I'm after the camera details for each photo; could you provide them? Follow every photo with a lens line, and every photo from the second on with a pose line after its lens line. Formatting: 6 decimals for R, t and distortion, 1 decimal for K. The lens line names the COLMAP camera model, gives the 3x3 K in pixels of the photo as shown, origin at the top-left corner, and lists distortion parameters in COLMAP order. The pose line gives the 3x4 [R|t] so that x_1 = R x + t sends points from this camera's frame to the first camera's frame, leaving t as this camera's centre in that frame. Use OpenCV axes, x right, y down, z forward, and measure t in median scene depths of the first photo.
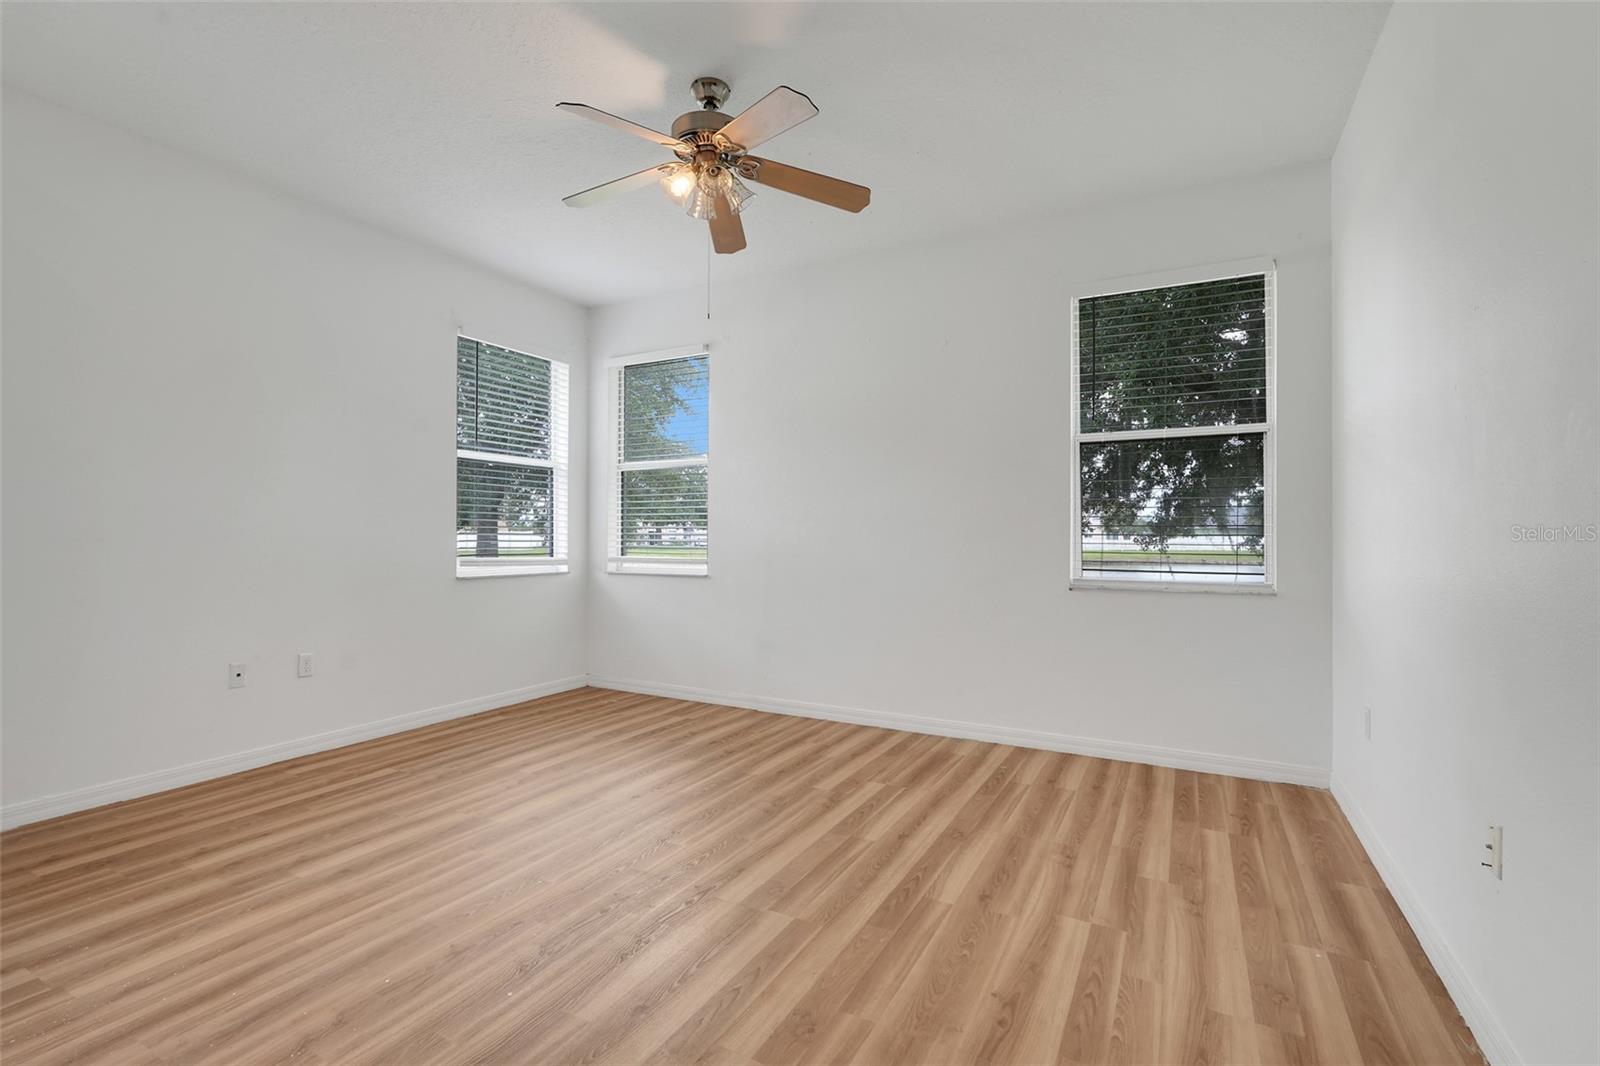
lens RADIAL K [[707.2, 0, 800.4], [0, 707.2, 539.5], [0, 0, 1]] dist [-0.018246, 0.010592]
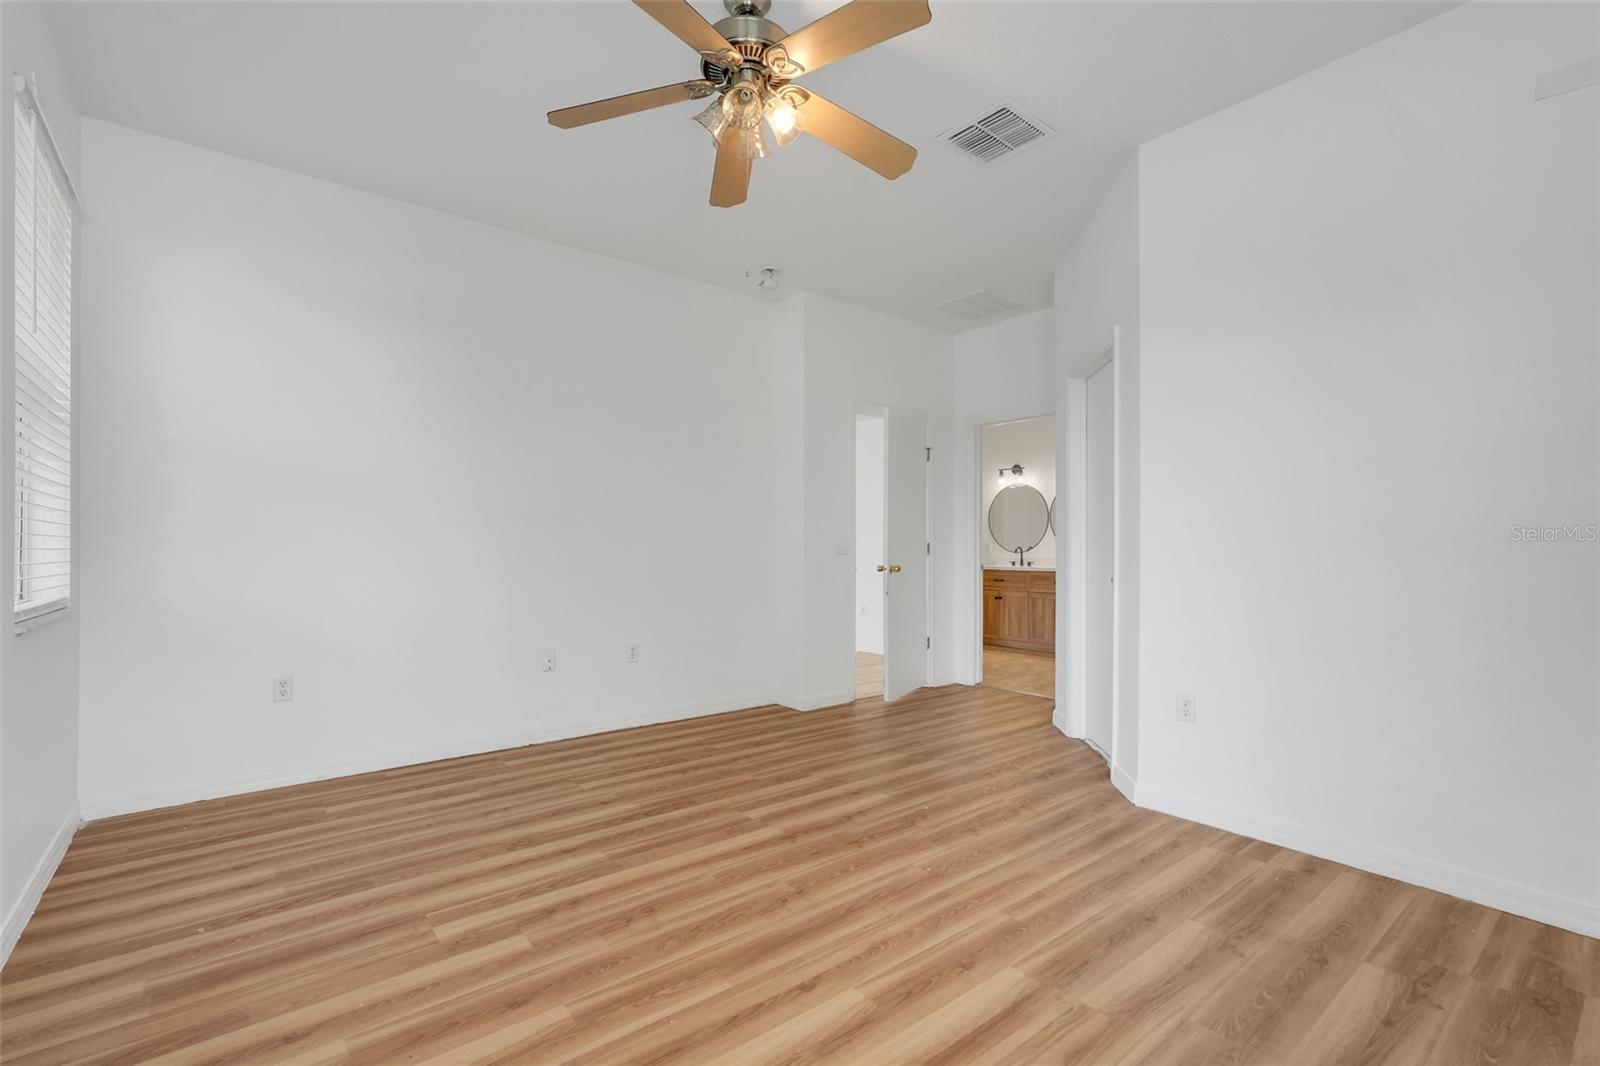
lens RADIAL K [[707.2, 0, 800.4], [0, 707.2, 539.5], [0, 0, 1]] dist [-0.018246, 0.010592]
pose [[-0.922285, -0.001260, 0.386508, -0.568522], [-0.005939, 0.999923, -0.010912, 0.003151], [-0.386465, -0.012359, -0.922221, 1.938906]]
